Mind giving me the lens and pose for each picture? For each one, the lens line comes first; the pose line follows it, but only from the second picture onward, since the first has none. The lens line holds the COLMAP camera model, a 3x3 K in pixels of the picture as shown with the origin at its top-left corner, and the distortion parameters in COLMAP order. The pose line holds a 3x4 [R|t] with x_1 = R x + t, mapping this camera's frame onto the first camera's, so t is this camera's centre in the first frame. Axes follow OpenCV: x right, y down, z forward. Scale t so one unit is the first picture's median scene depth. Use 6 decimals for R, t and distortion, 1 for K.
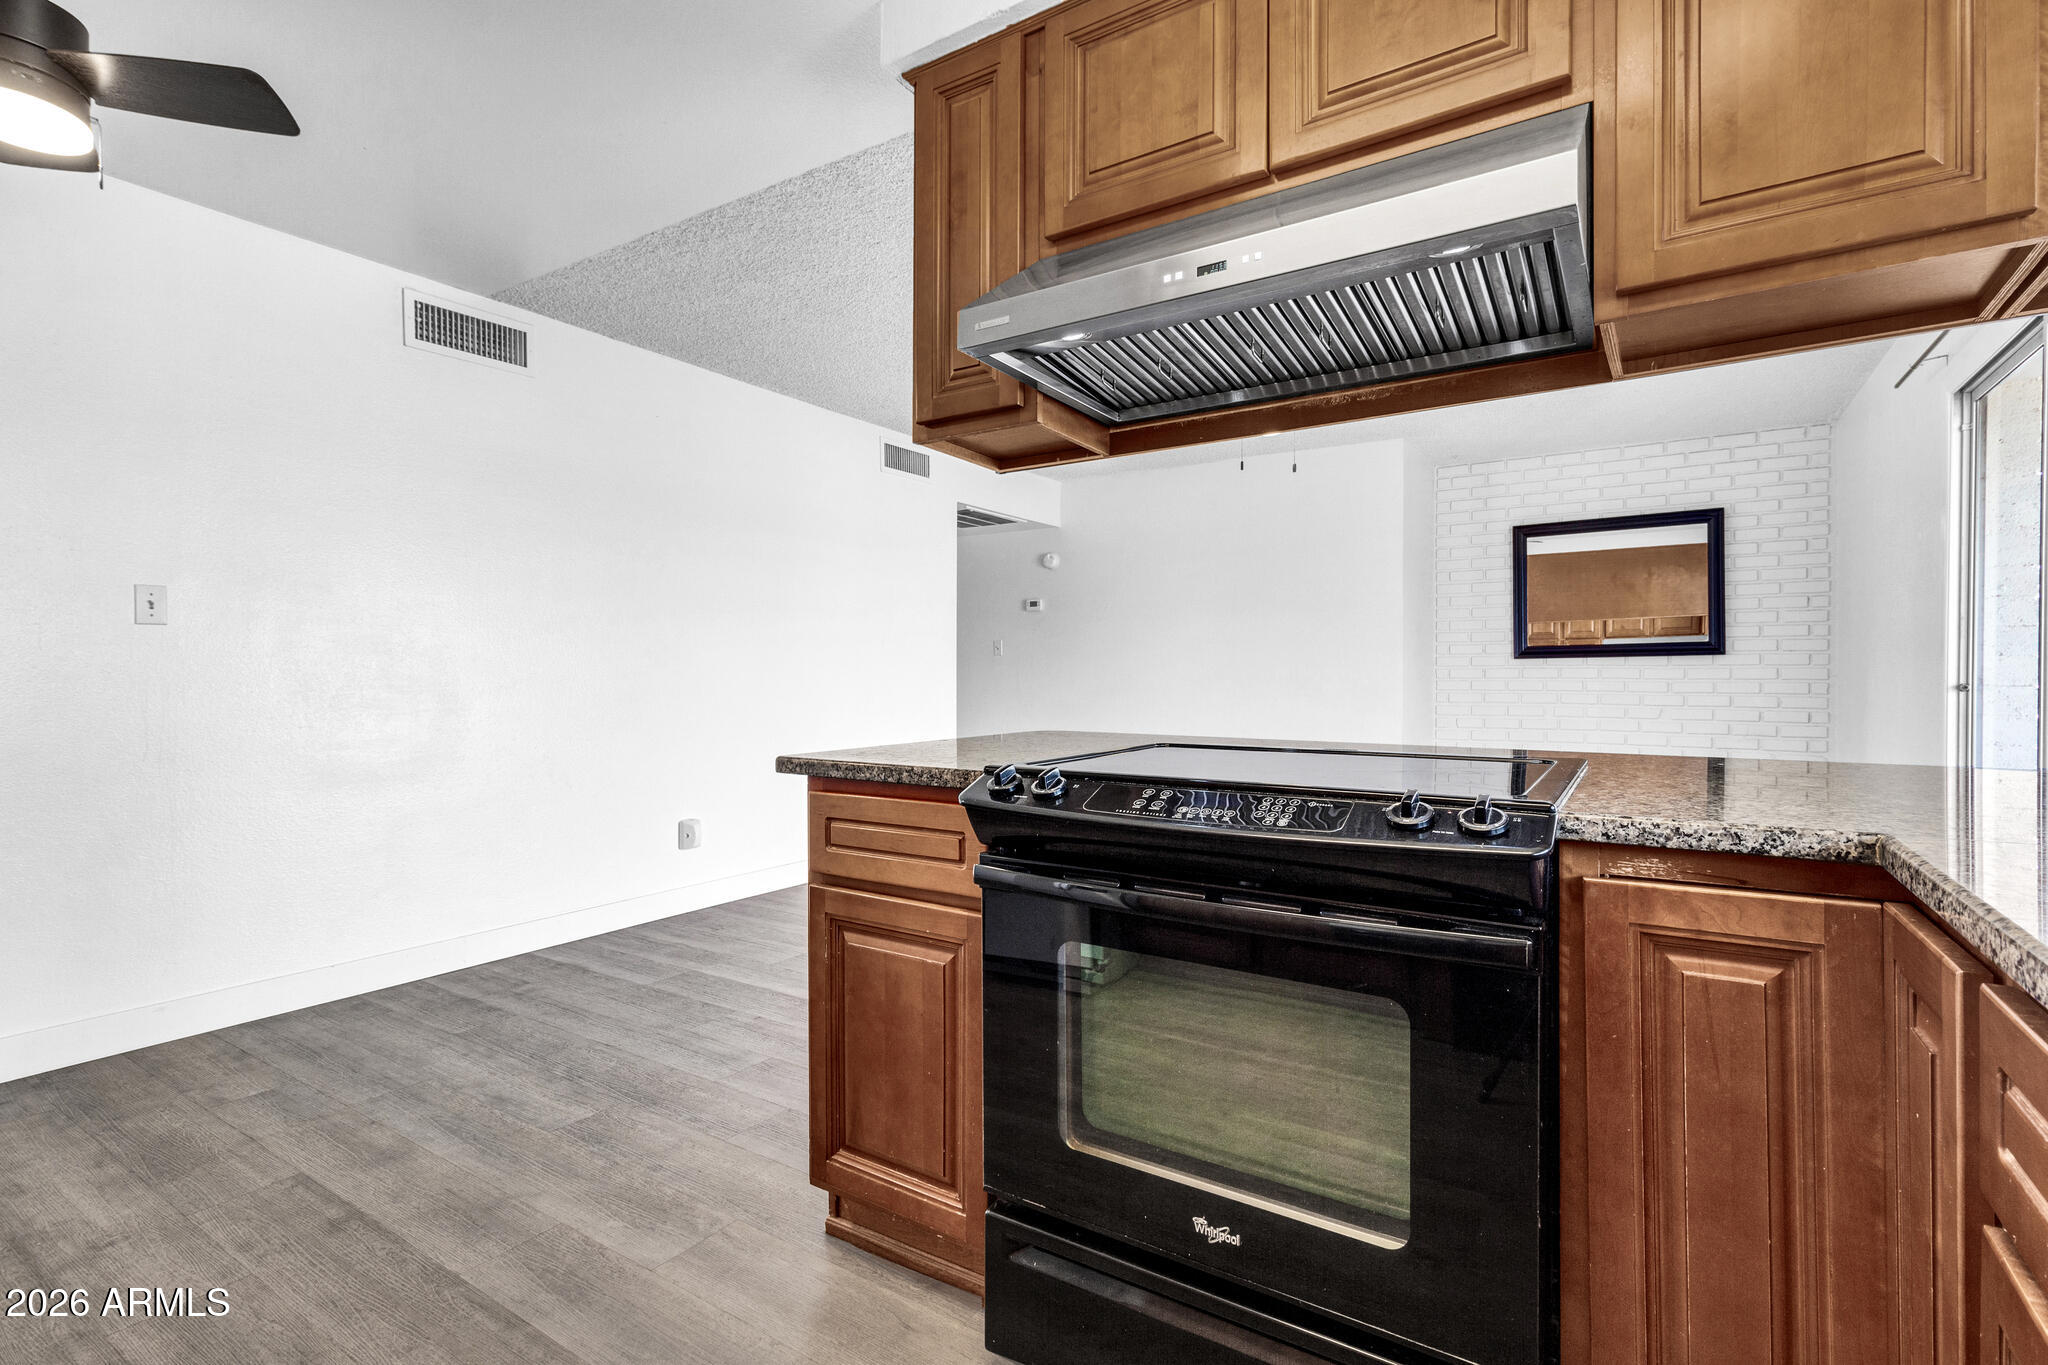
lens RADIAL K [[954.3, 0, 1045.8], [0, 954.3, 676.4], [0, 0, 1]] dist [0.009573, -0.000060]
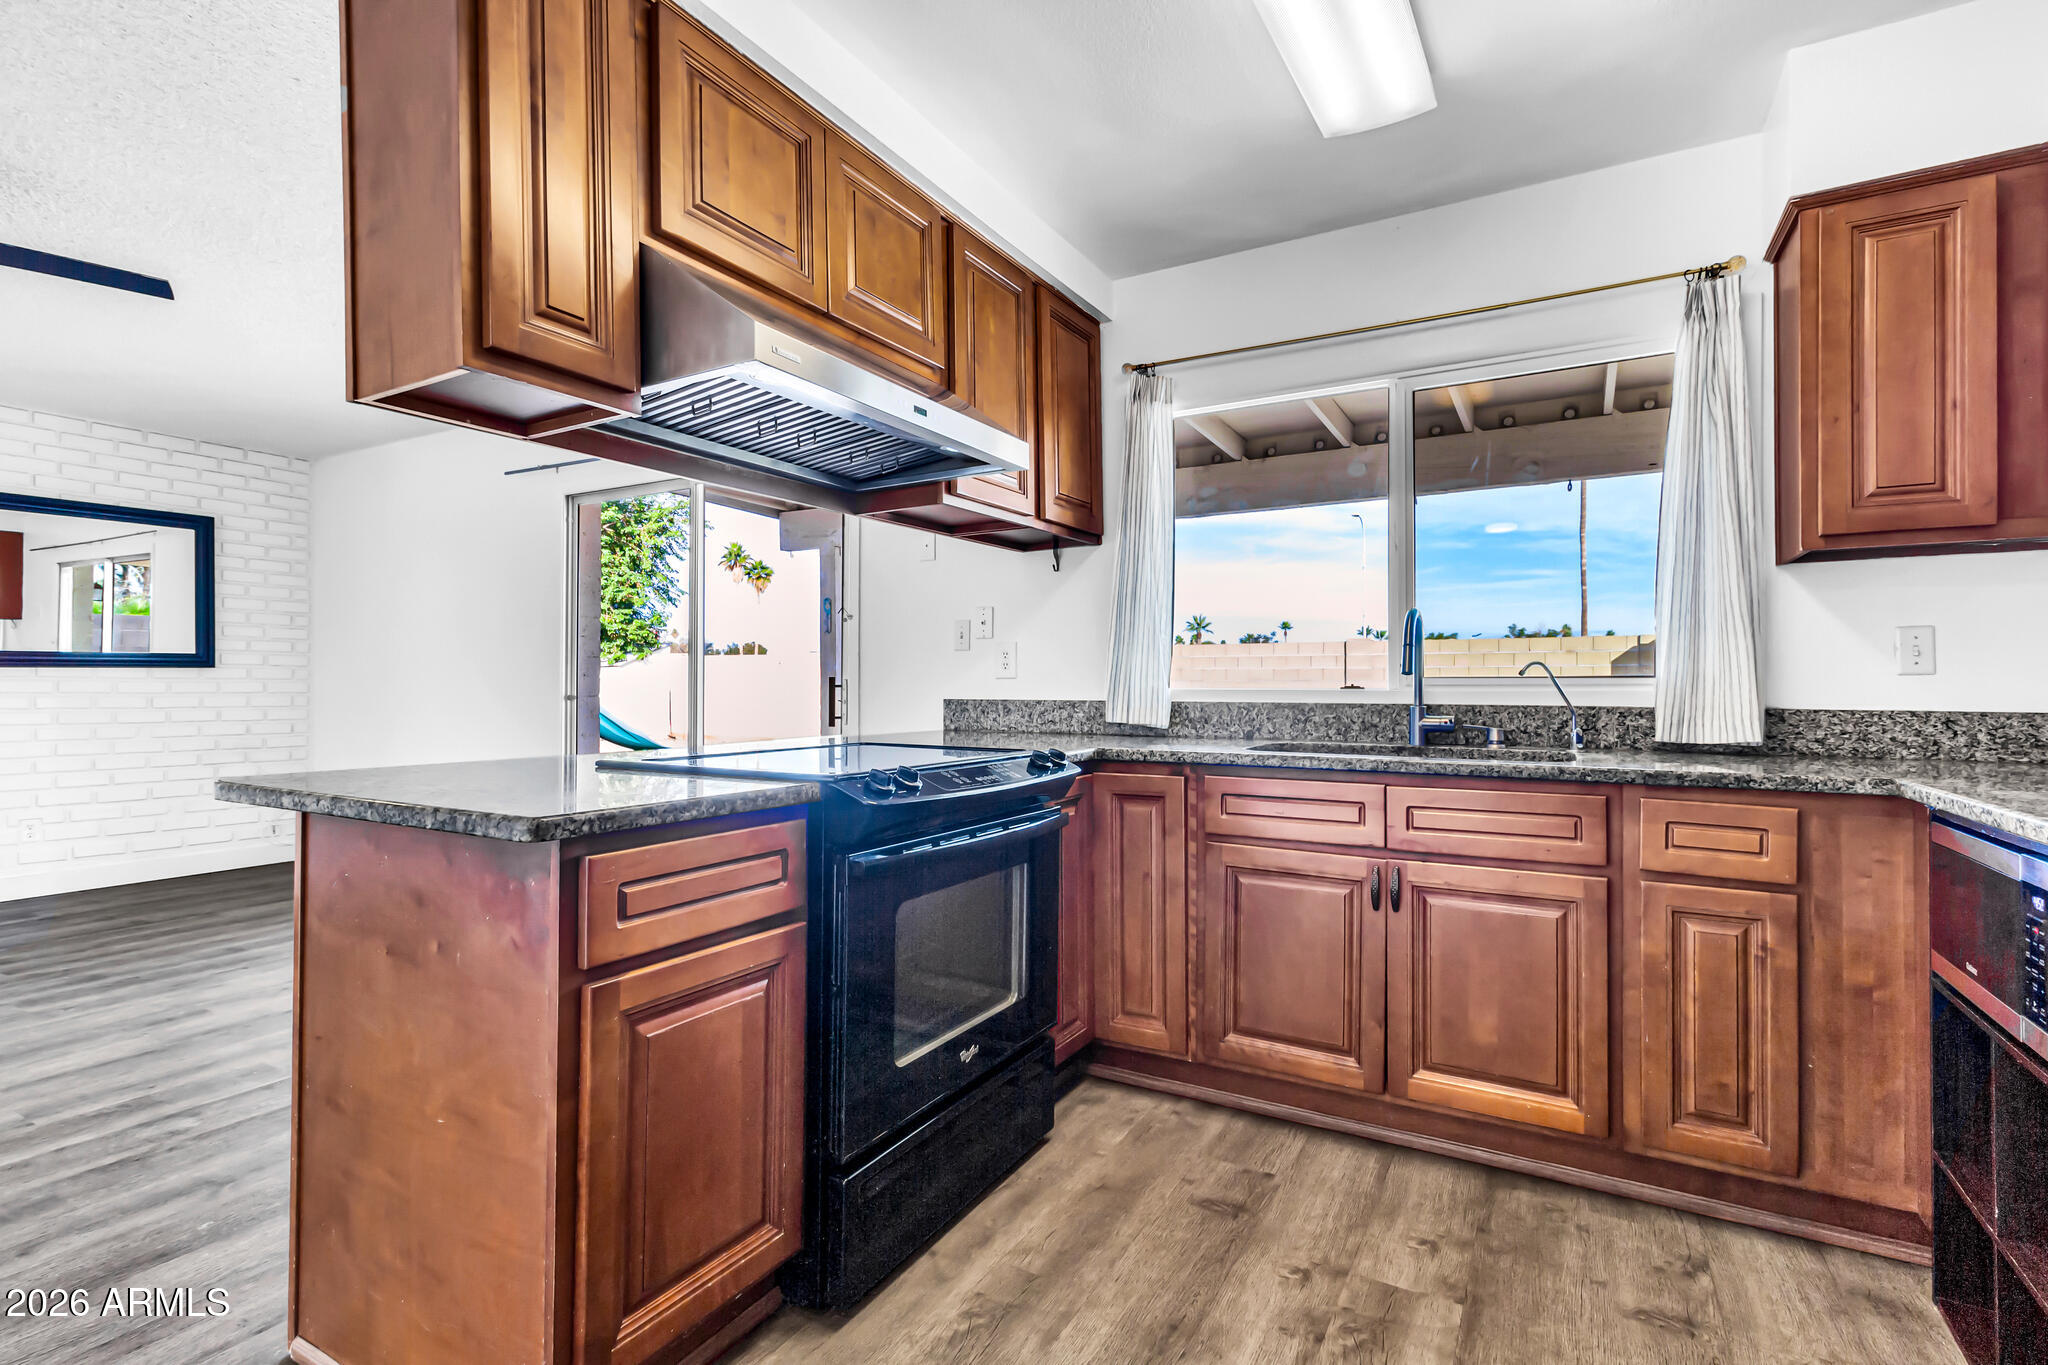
lens RADIAL K [[954.3, 0, 1028.4], [0, 954.3, 680.0], [0, 0, 1]] dist [0.009573, -0.000060]
pose [[-0.069287, 0.011443, 0.997531, -0.340672], [-0.003159, 0.999927, -0.011689, -0.001322], [-0.997592, -0.003961, -0.069246, 0.250590]]
